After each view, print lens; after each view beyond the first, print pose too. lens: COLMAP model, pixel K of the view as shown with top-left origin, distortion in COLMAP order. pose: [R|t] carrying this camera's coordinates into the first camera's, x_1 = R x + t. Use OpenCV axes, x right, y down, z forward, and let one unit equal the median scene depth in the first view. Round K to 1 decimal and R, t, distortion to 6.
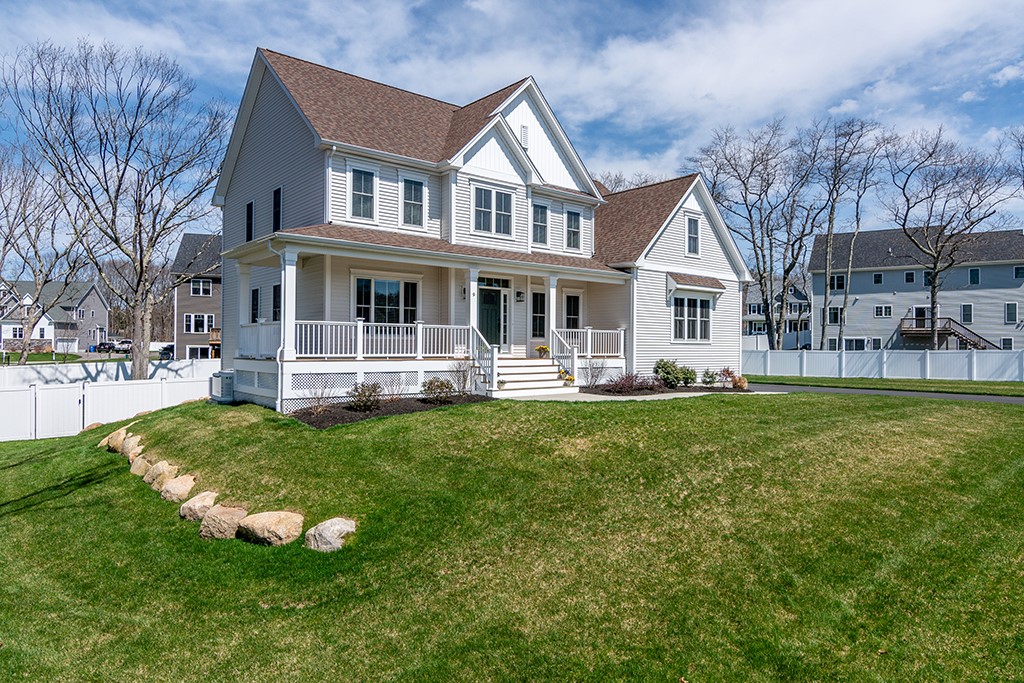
lens RADIAL K [[663.3, 0, 512.0], [0, 663.3, 341.5], [0, 0, 1]] dist [0.000801, -0.000083]
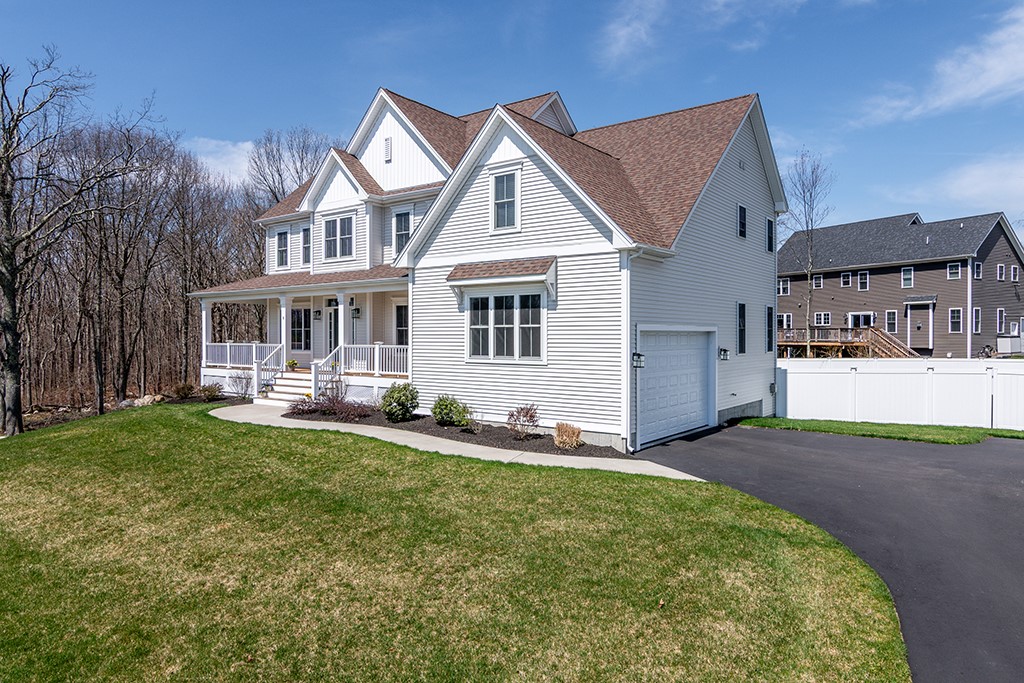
lens RADIAL K [[663.3, 0, 512.0], [0, 663.3, 341.5], [0, 0, 1]] dist [0.000801, -0.000083]
pose [[0.222505, 0.002849, -0.974927, 0.944415], [0.011834, 0.999914, 0.005623, -0.023323], [0.974860, -0.012788, 0.222452, 0.882459]]
